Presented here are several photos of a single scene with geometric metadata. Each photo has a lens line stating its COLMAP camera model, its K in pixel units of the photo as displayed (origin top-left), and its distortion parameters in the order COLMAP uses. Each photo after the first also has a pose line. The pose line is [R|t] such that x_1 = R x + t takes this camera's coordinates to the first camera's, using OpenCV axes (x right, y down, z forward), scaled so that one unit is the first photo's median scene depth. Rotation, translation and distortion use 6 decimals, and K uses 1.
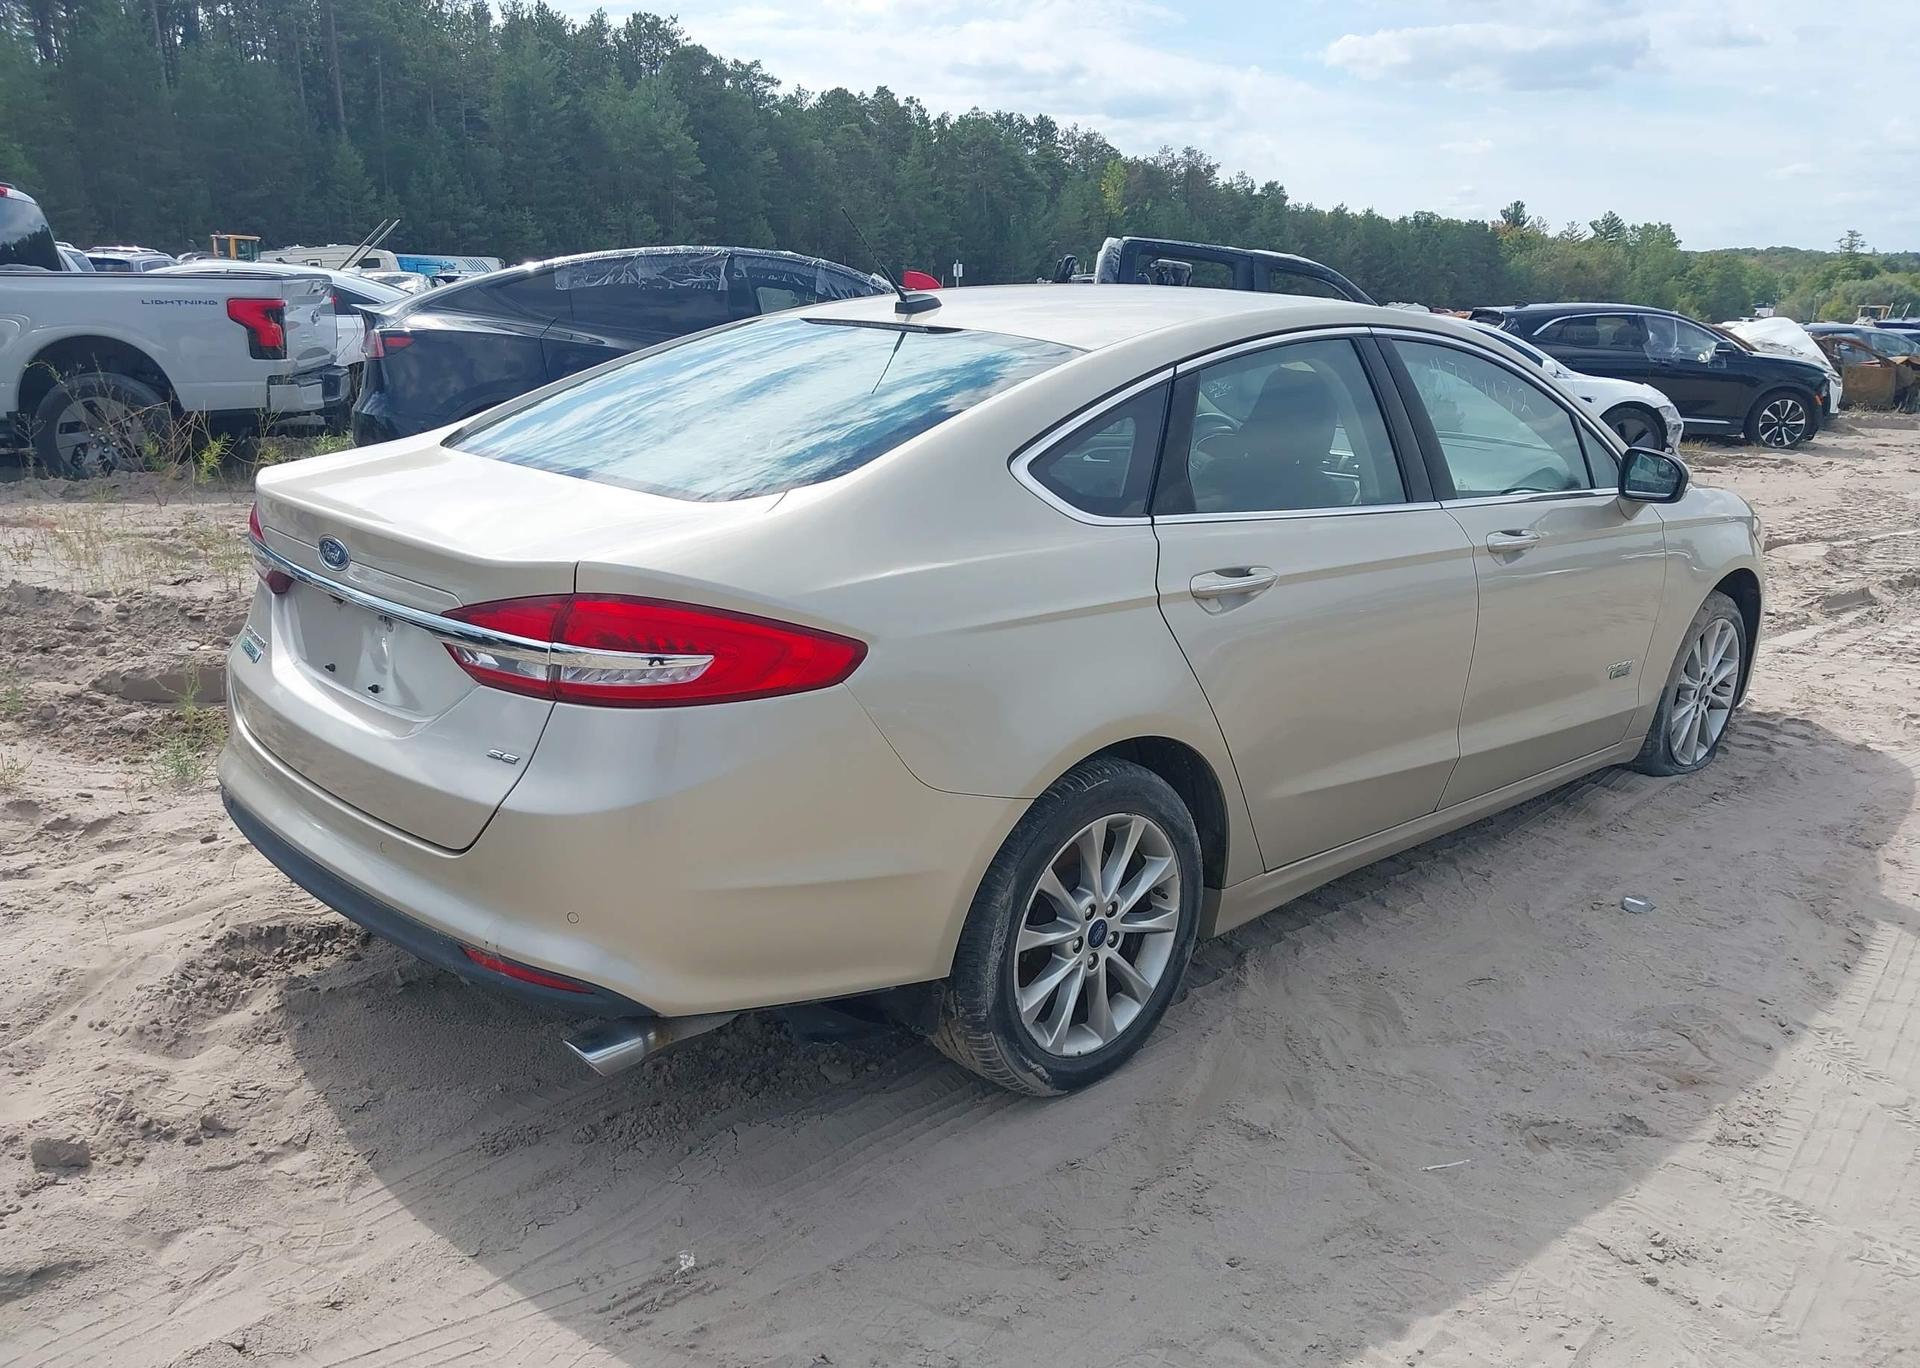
lens RADIAL K [[1489.9, 0, 965.3], [0, 1489.9, 727.0], [0, 0, 1]] dist [0.018792, -0.024203]
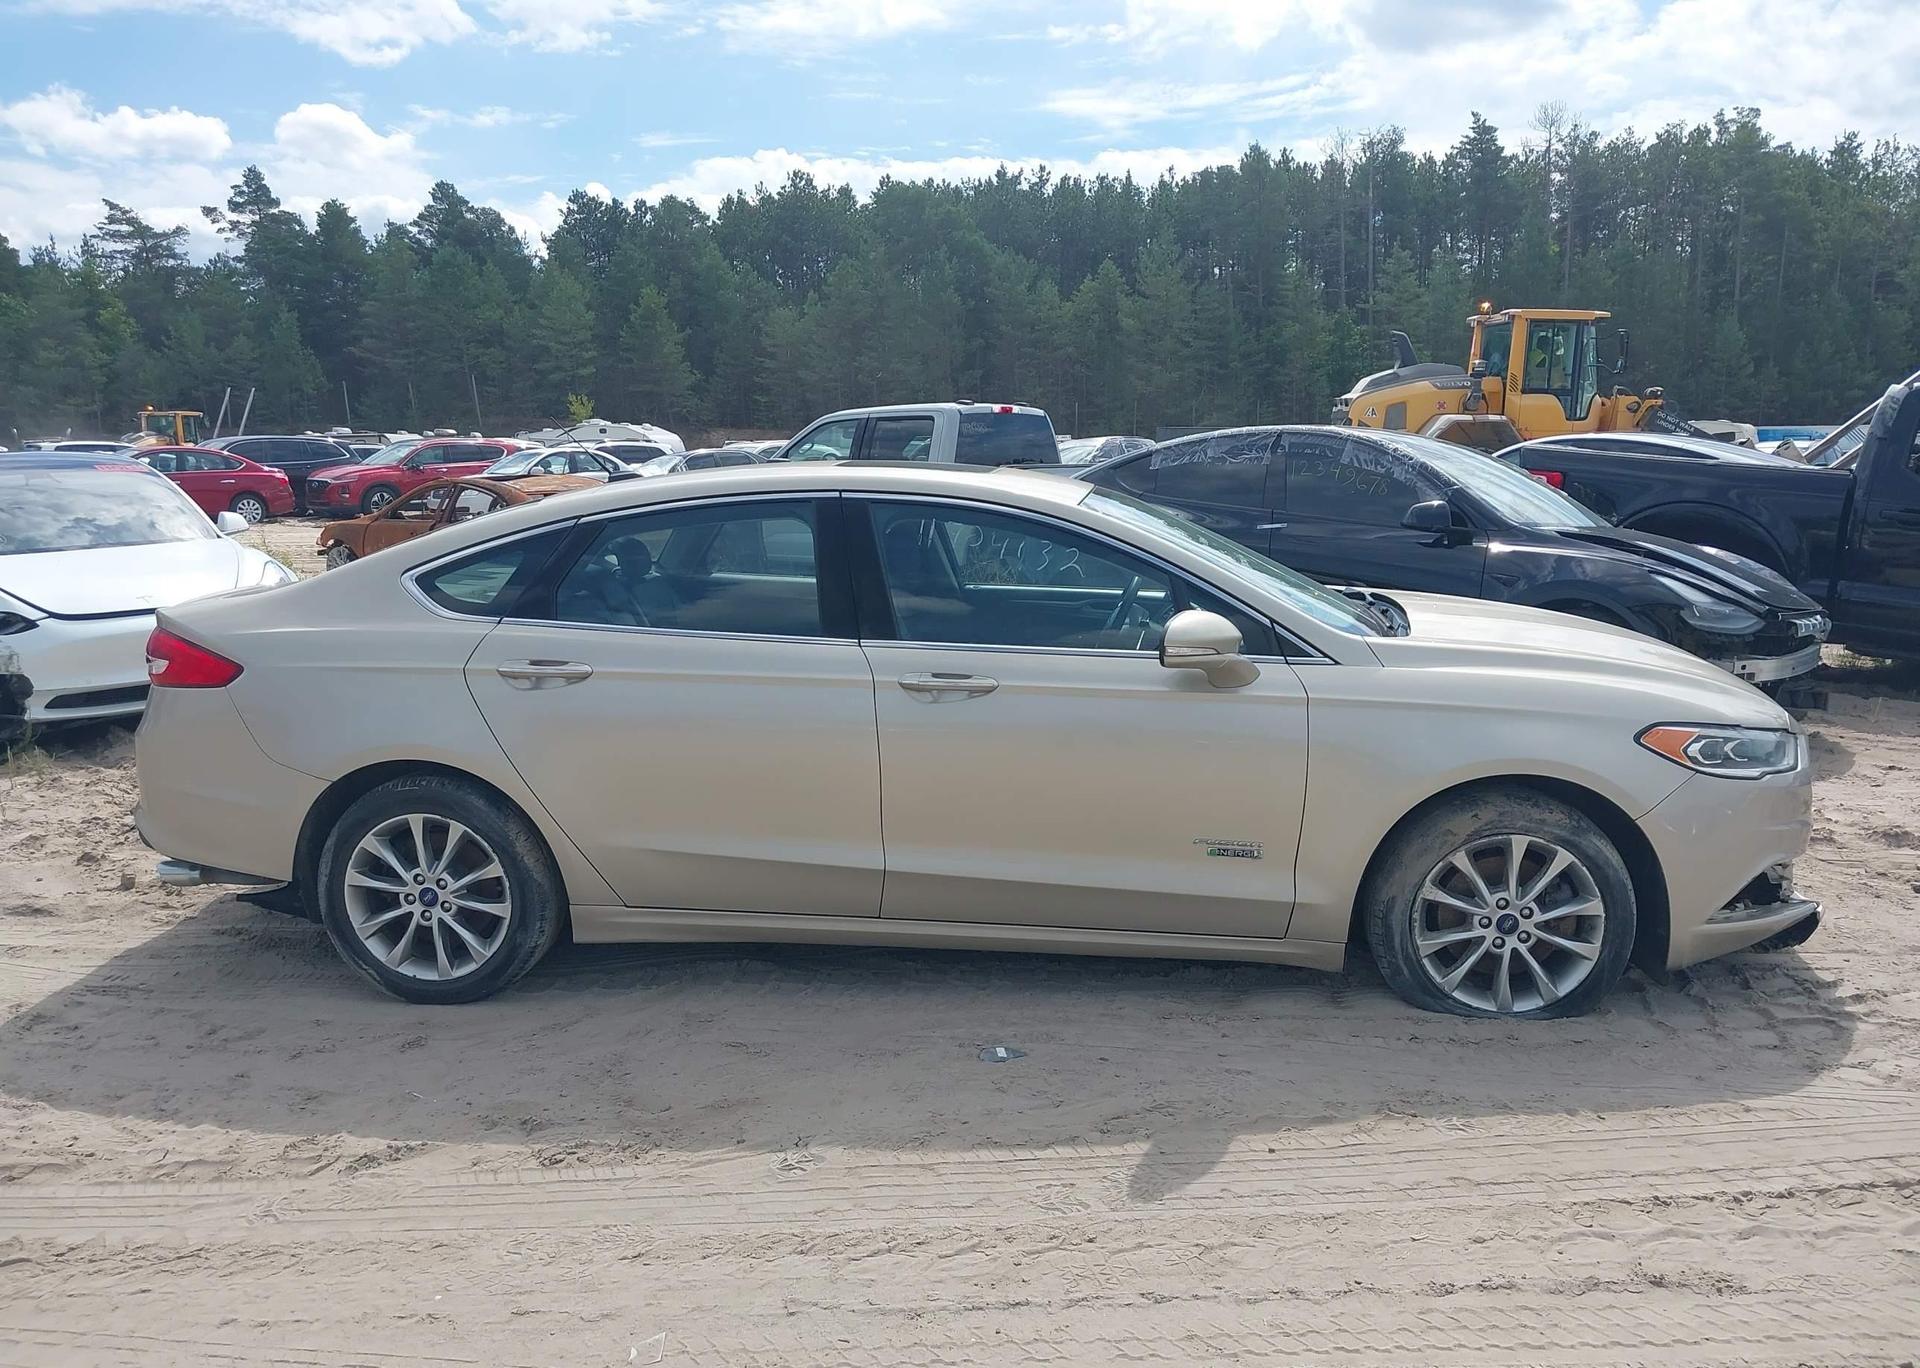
lens RADIAL K [[1489.9, 0, 965.3], [0, 1489.9, 727.0], [0, 0, 1]] dist [0.018792, -0.024203]
pose [[0.644329, 0.105023, -0.757503, 1.236816], [-0.189162, 0.981633, -0.024803, -0.071280], [0.740985, 0.159272, 0.652360, 0.334547]]
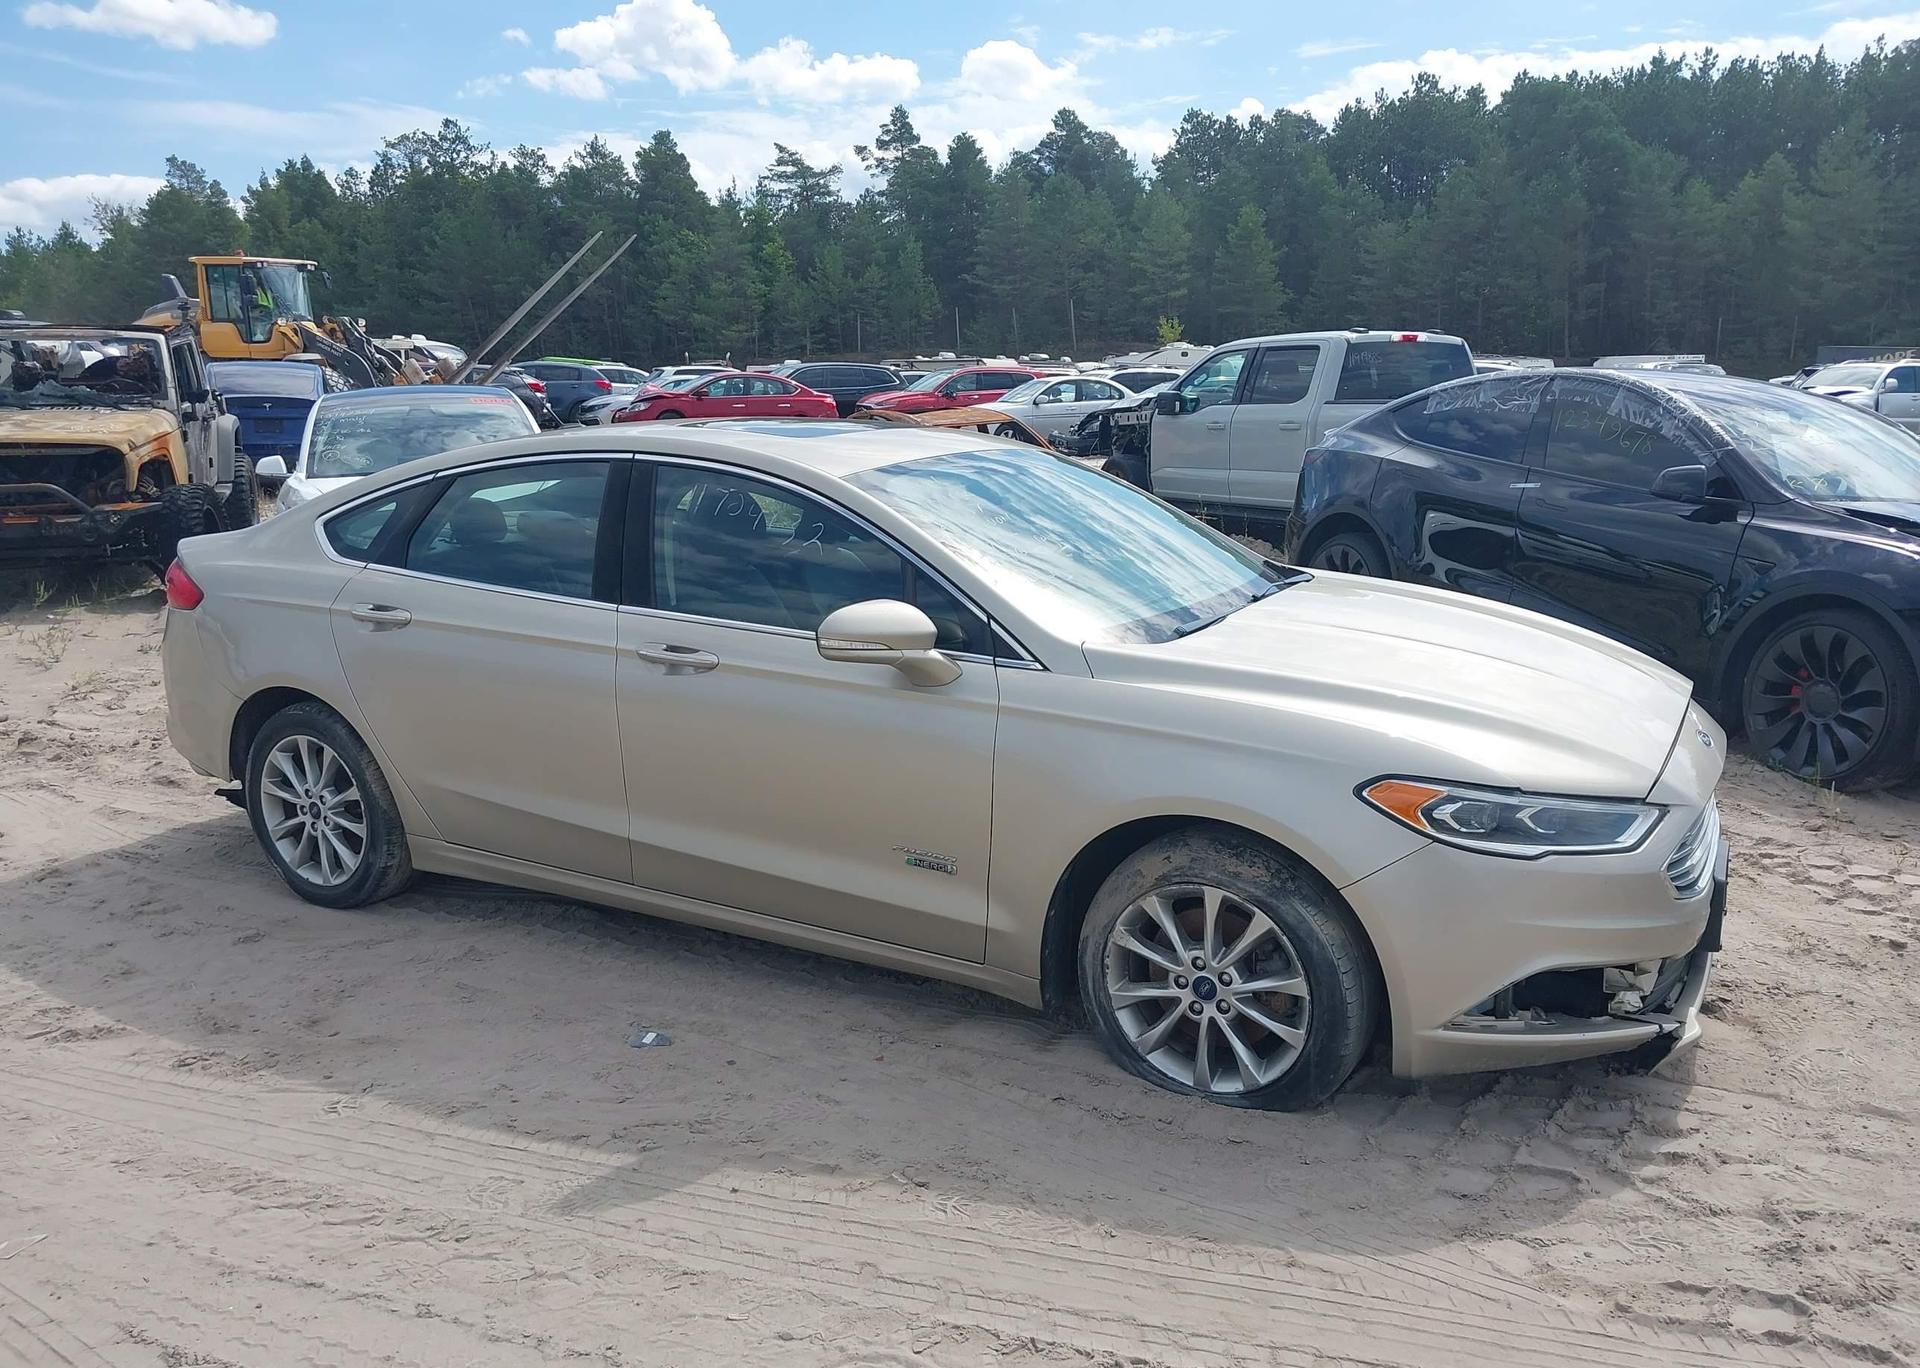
lens RADIAL K [[1489.9, 0, 965.3], [0, 1489.9, 727.0], [0, 0, 1]] dist [0.018792, -0.024203]
pose [[0.299747, 0.189200, -0.935070, 1.477512], [-0.257192, 0.959874, 0.111774, -0.256150], [0.918697, 0.206988, 0.336380, 0.885430]]
